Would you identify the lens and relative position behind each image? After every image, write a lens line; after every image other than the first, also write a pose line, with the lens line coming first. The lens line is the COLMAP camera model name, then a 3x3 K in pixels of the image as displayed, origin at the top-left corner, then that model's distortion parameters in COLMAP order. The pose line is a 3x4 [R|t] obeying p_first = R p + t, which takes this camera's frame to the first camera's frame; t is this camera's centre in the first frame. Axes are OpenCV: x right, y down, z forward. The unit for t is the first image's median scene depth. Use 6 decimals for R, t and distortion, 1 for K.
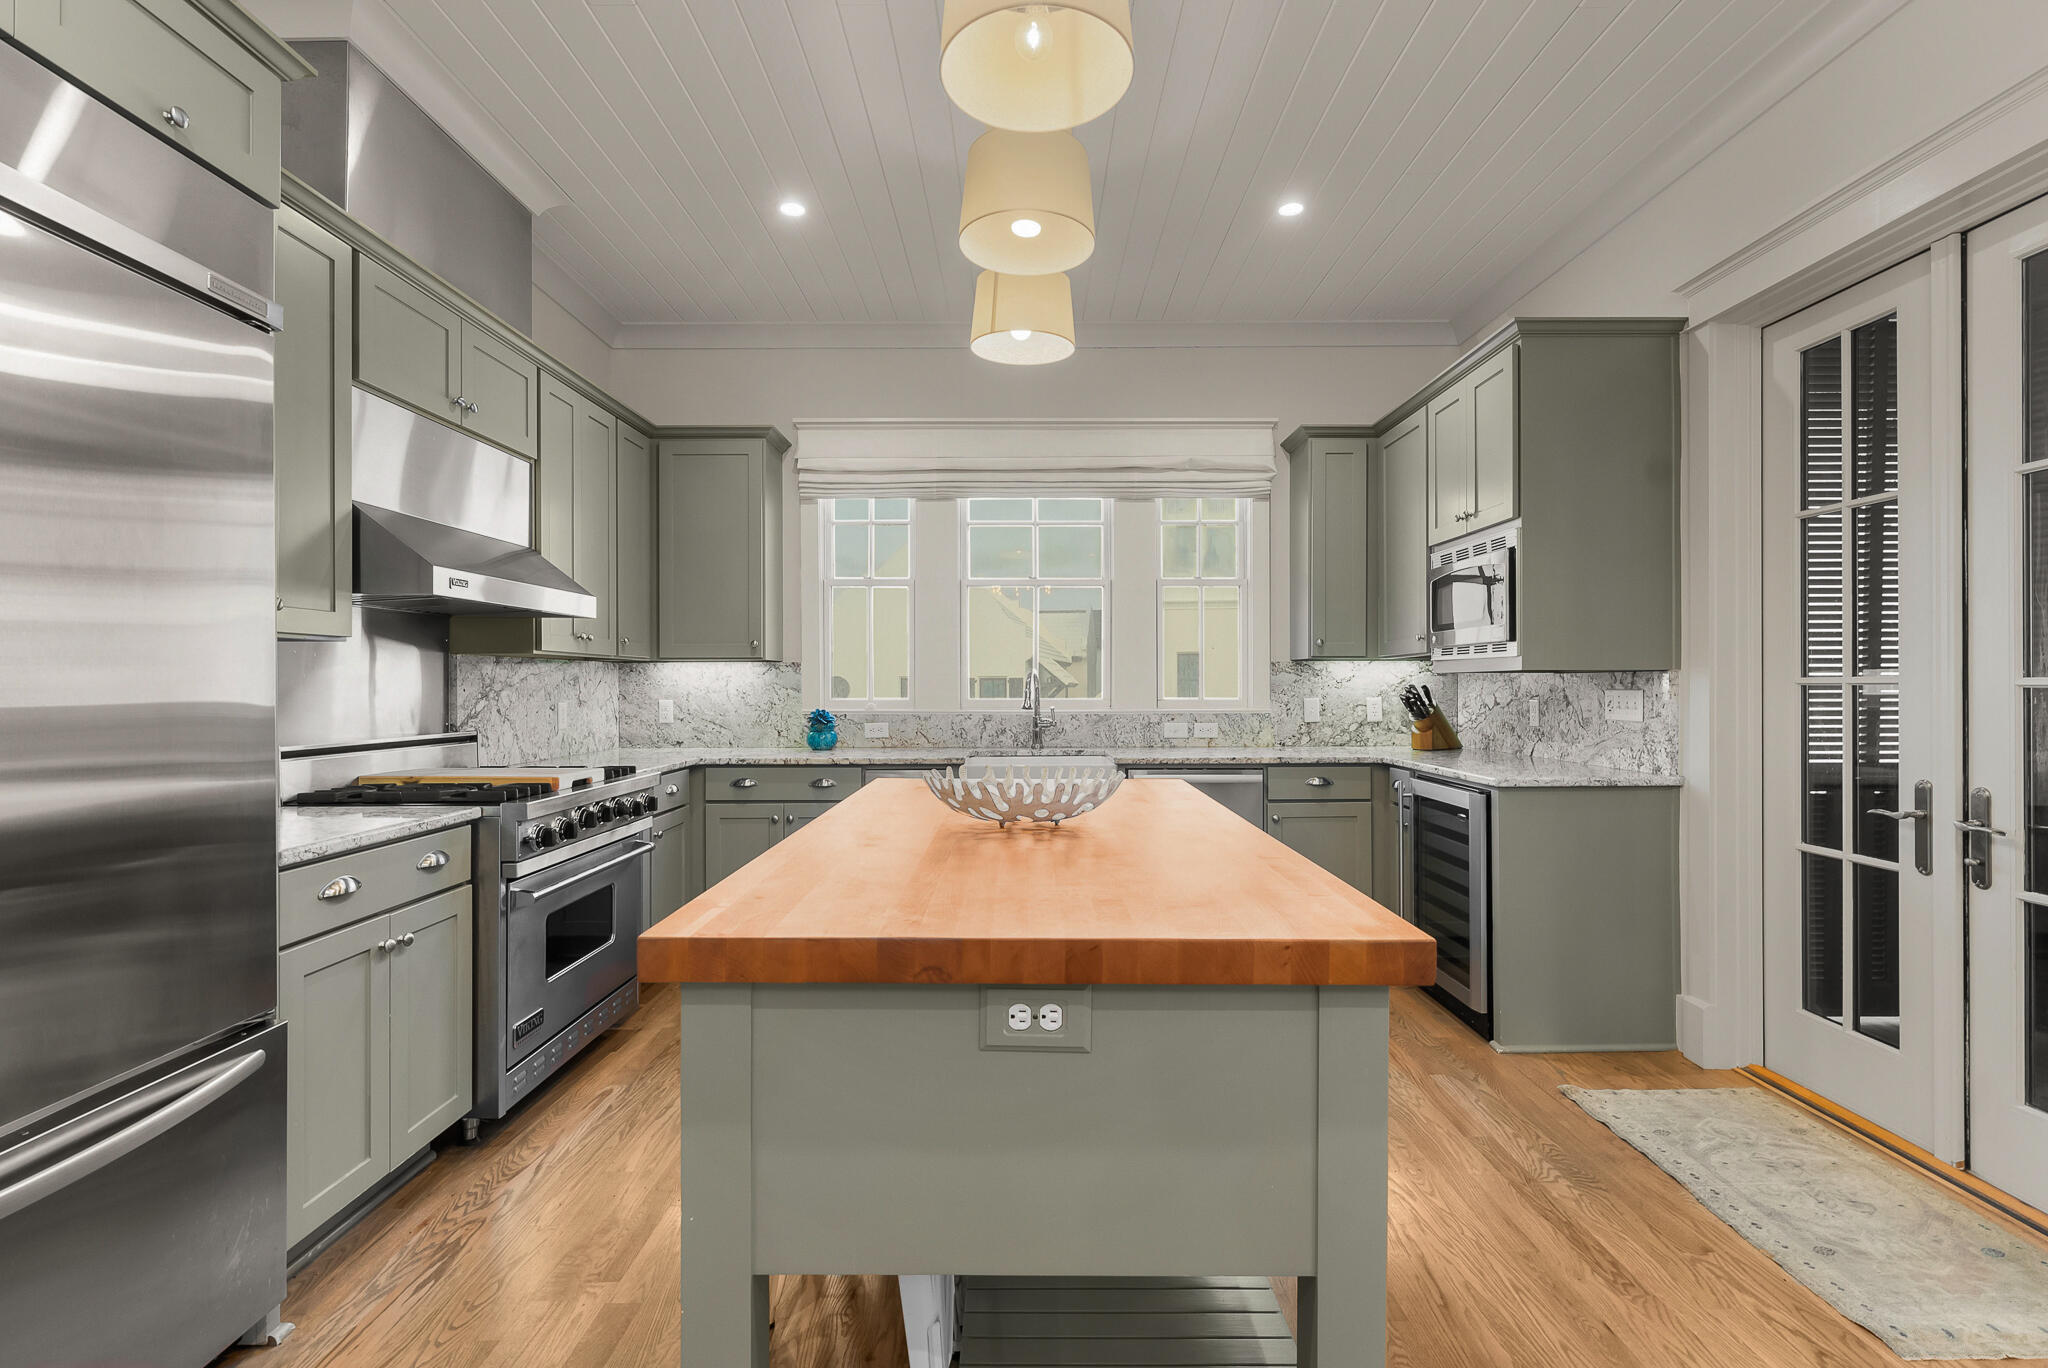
lens RADIAL K [[927.8, 0, 1024.0], [0, 927.8, 684.0], [0, 0, 1]] dist [0.001056, 0.000091]
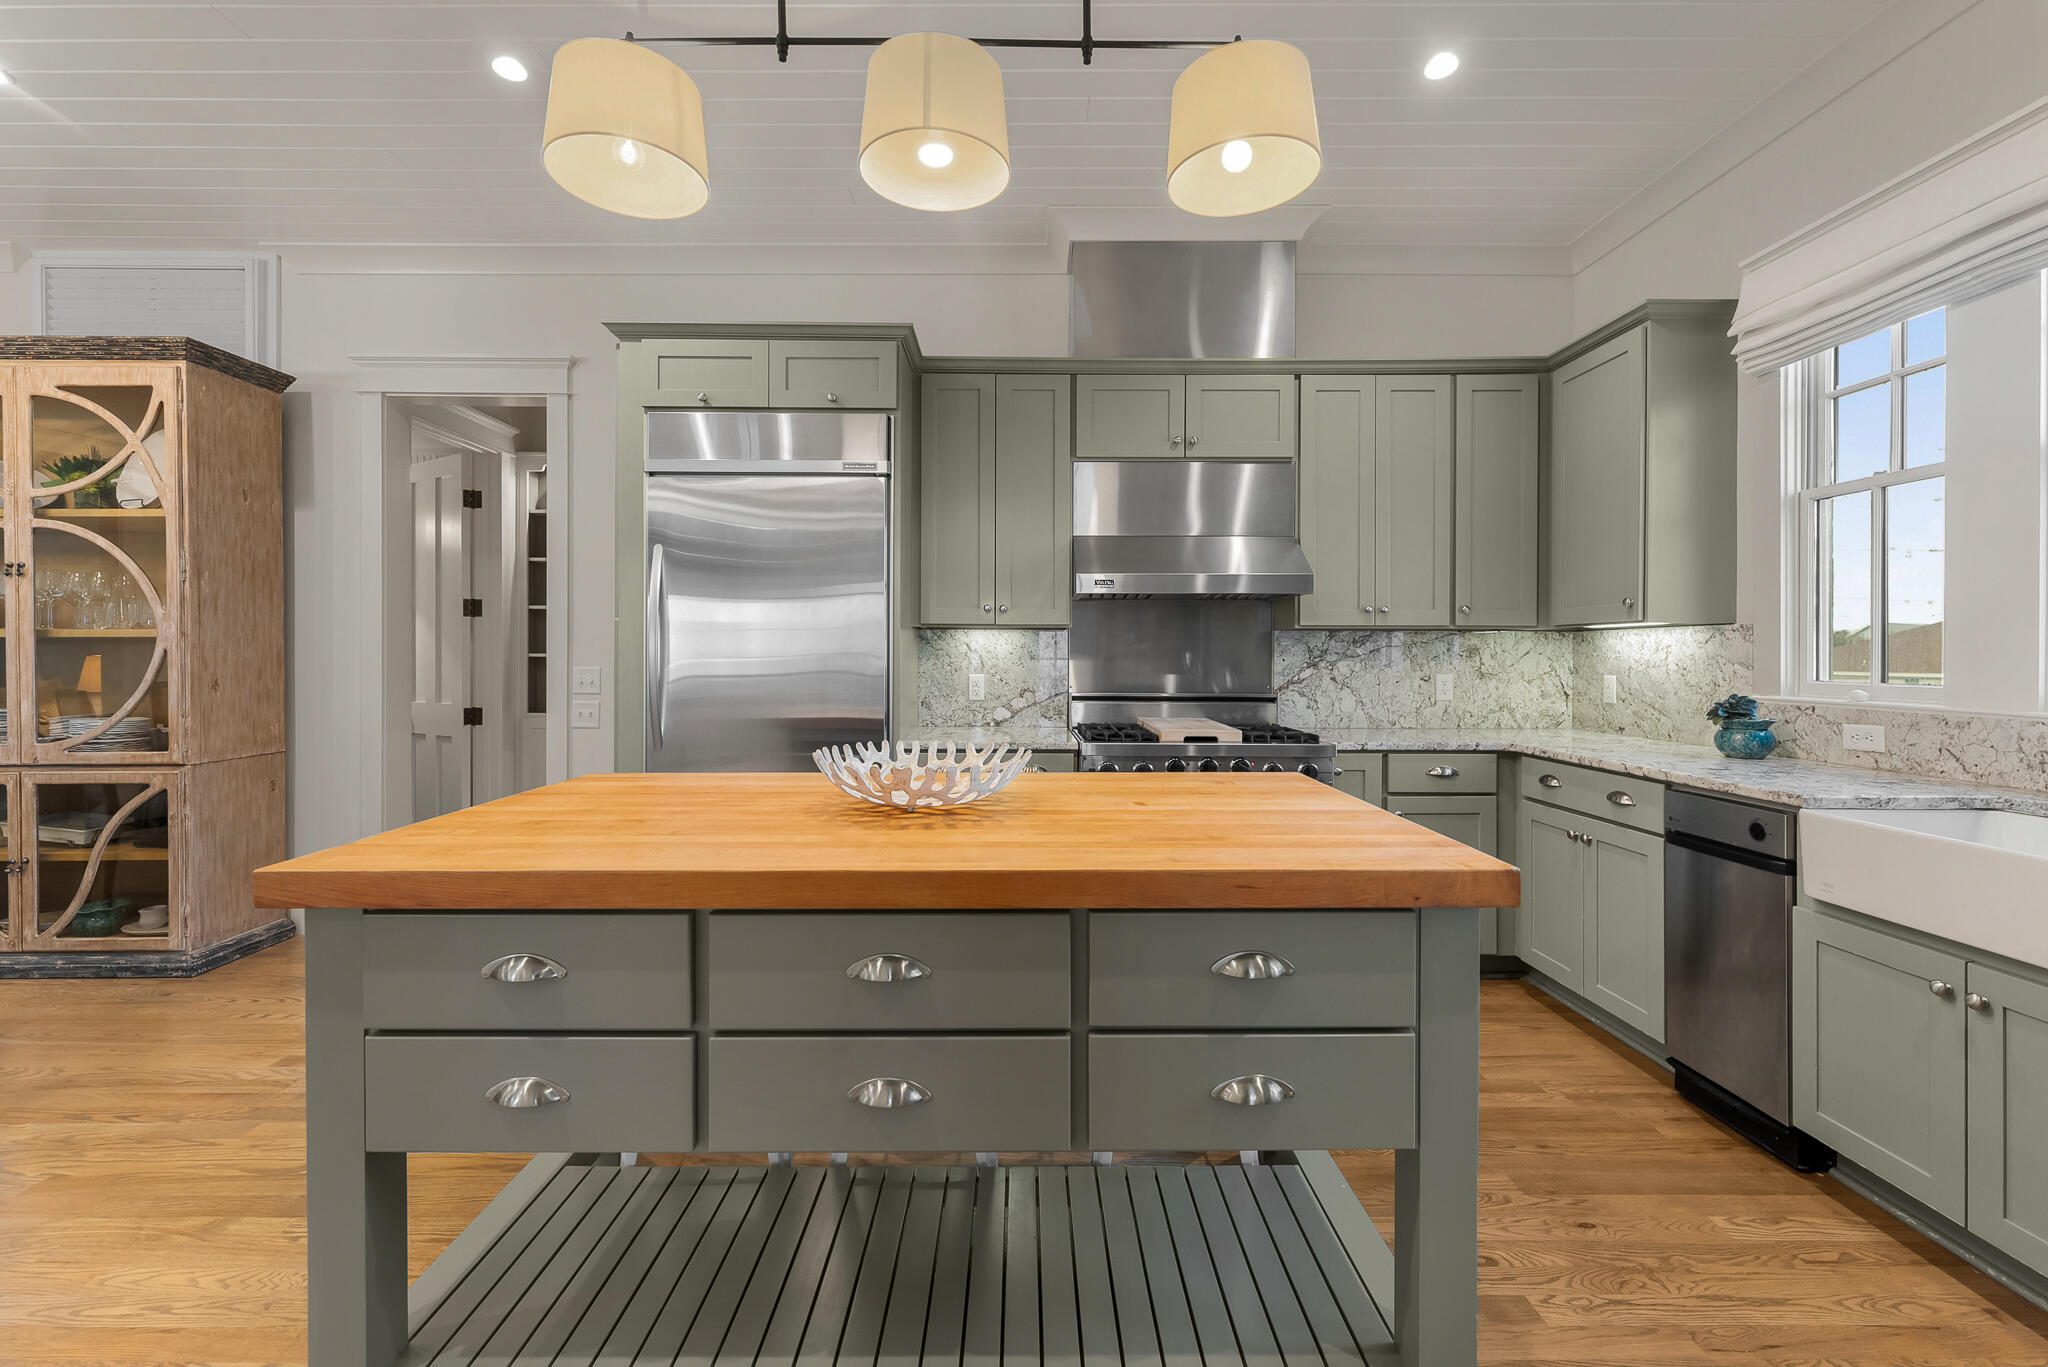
lens RADIAL K [[850.6, 0, 1024.1], [0, 850.6, 657.9], [0, 0, 1]] dist [-0.000087, -0.000014]
pose [[-0.000918, 0.005408, -0.999985, 0.426775], [-0.003131, 0.999980, 0.005411, -0.001068], [0.999995, 0.003136, -0.000901, 0.554095]]
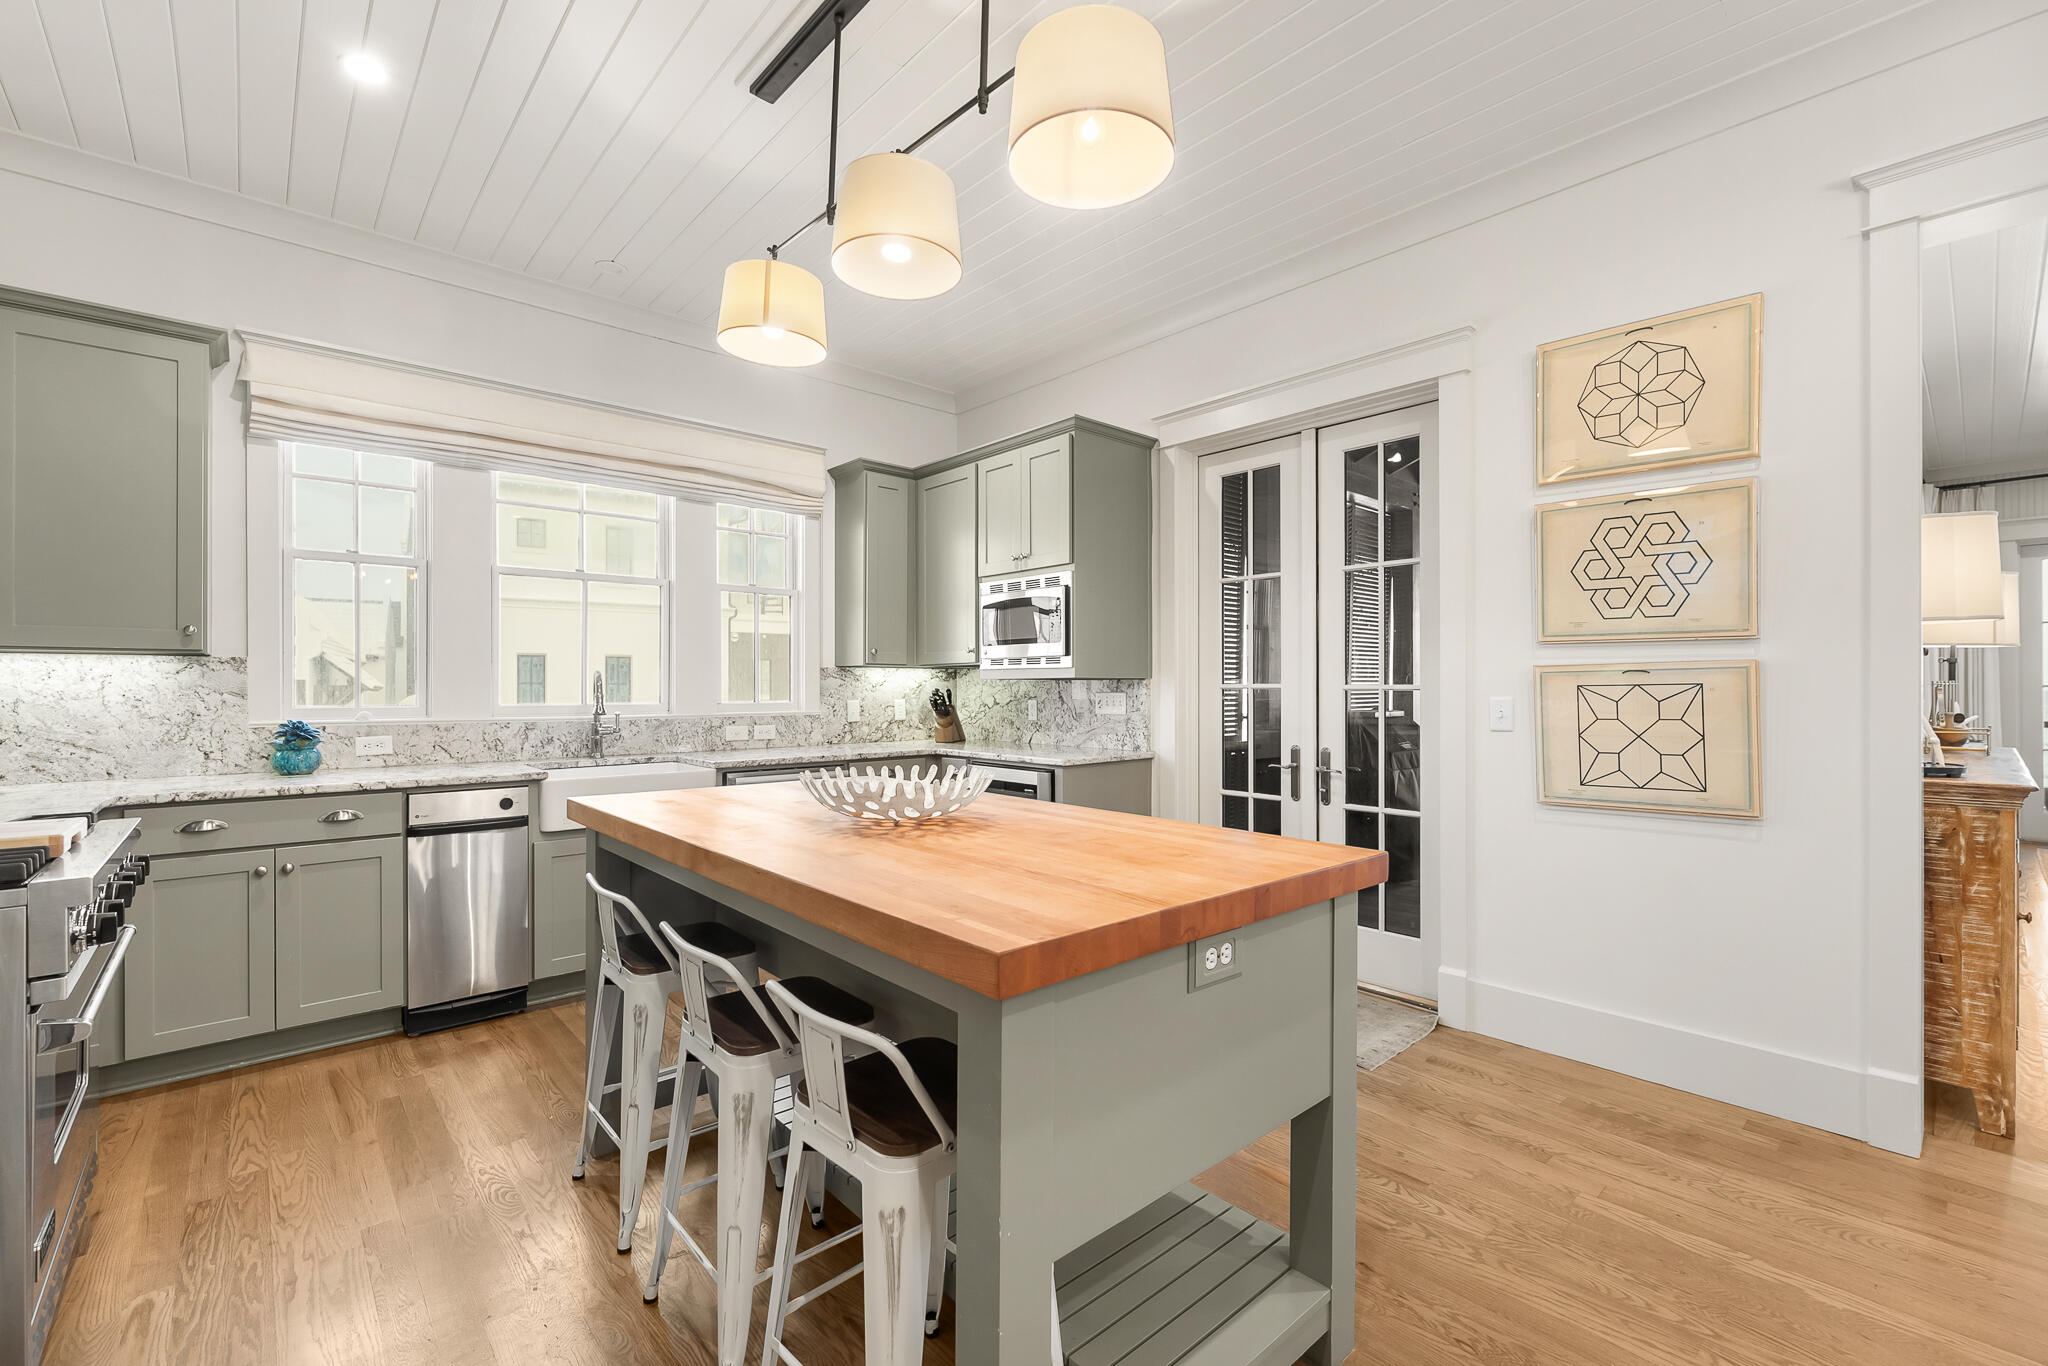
lens RADIAL K [[870.7, 0, 1024.0], [0, 870.7, 683.0], [0, 0, 1]] dist [-0.002225, -0.000138]
pose [[0.747196, 0.004802, 0.664587, -0.275231], [-0.001085, 0.999981, -0.006005, 0.000250], [-0.664603, 0.003765, 0.747187, 0.086587]]
